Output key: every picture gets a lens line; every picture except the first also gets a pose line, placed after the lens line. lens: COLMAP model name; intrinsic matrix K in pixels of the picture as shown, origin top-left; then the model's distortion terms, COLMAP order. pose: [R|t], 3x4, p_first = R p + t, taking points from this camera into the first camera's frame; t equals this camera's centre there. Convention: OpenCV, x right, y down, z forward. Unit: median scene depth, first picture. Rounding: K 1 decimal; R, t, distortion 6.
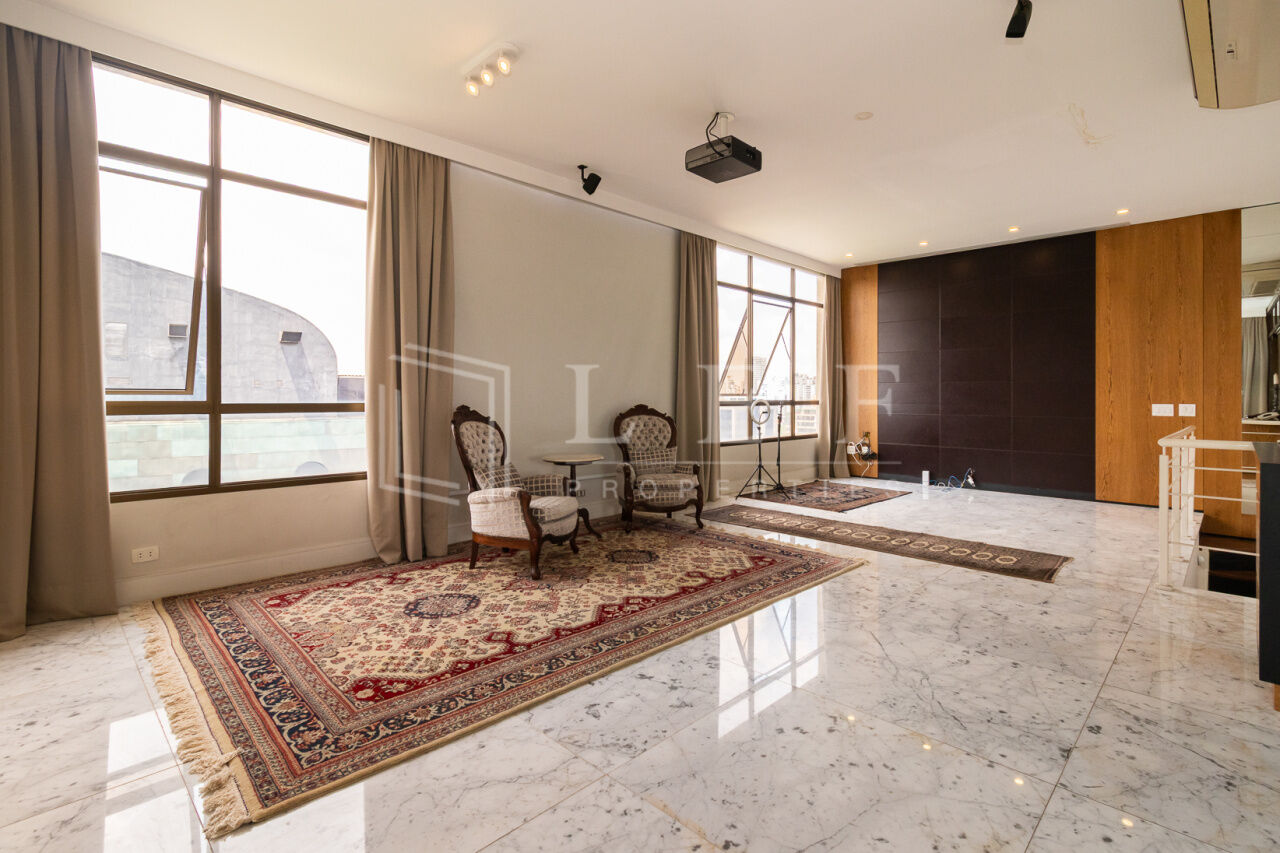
lens RADIAL K [[597.9, 0, 673.7], [0, 597.9, 390.8], [0, 0, 1]] dist [0.005216, -0.000490]
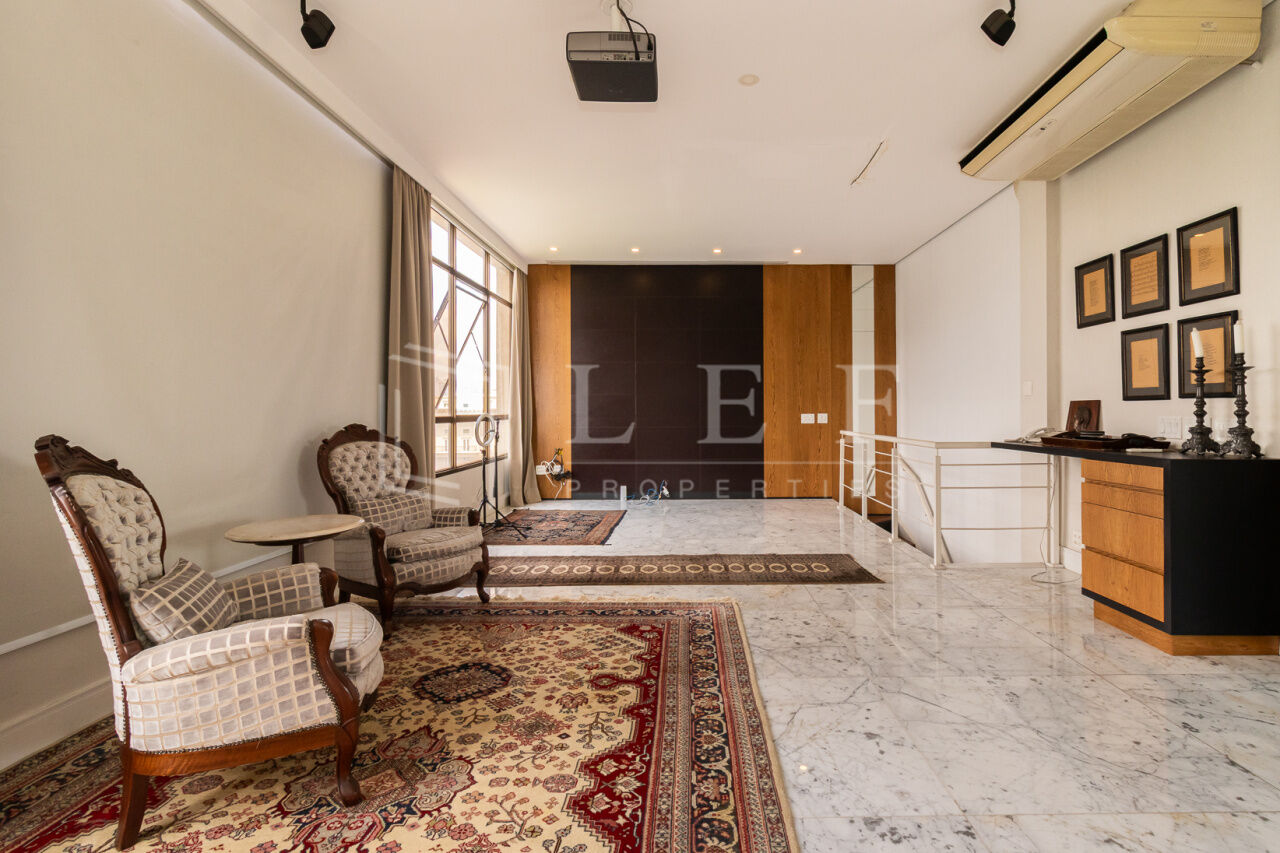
lens RADIAL K [[597.9, 0, 678.6], [0, 597.9, 402.6], [0, 0, 1]] dist [0.005216, -0.000490]
pose [[0.726702, 0.001280, 0.686952, -0.344719], [0.001556, 0.999993, -0.003509, 0.004472], [-0.686951, 0.003619, 0.726695, 0.454674]]
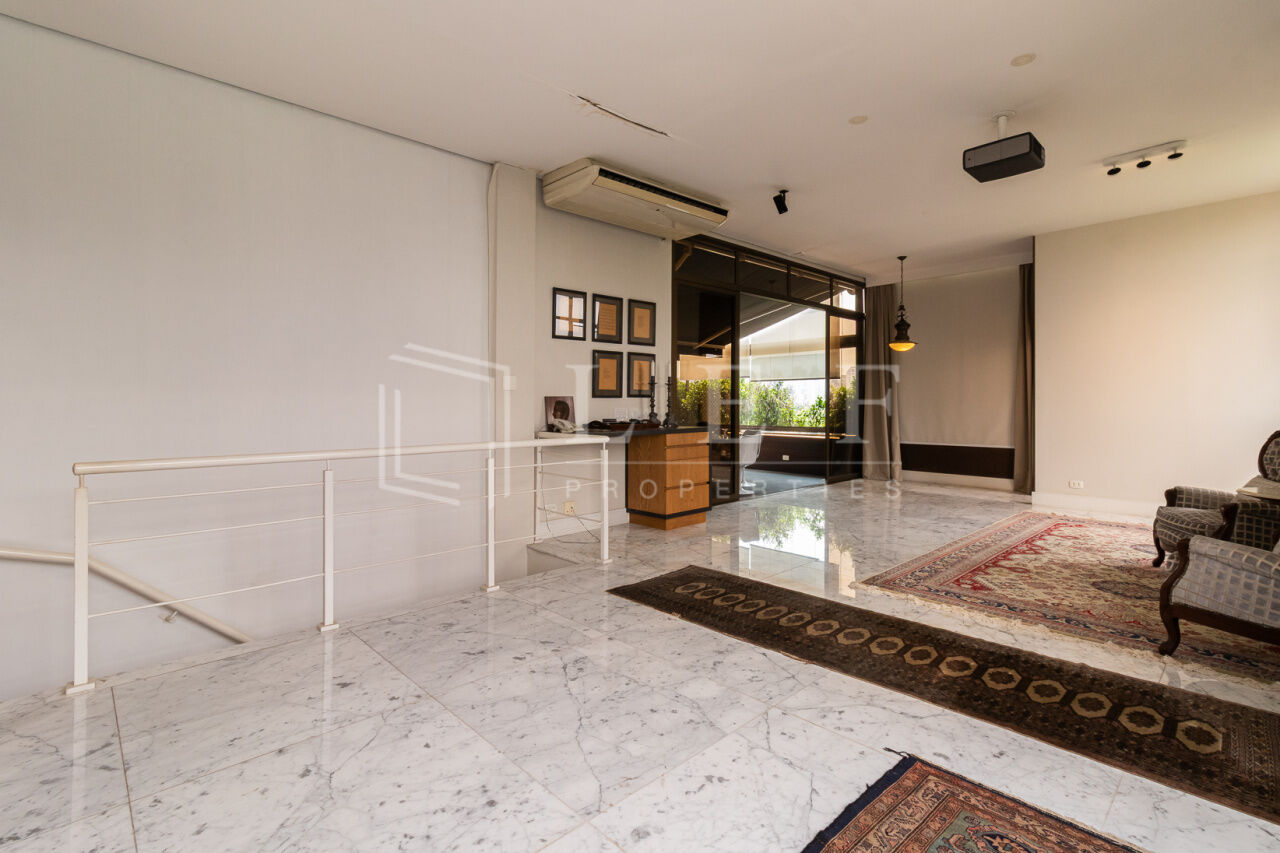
lens RADIAL K [[597.9, 0, 650.4], [0, 597.9, 415.1], [0, 0, 1]] dist [0.005216, -0.000490]
pose [[-0.999608, -0.003298, 0.027813, 0.635202], [-0.002971, 0.999926, 0.011806, 0.022250], [-0.027850, 0.011718, -0.999543, 2.009653]]
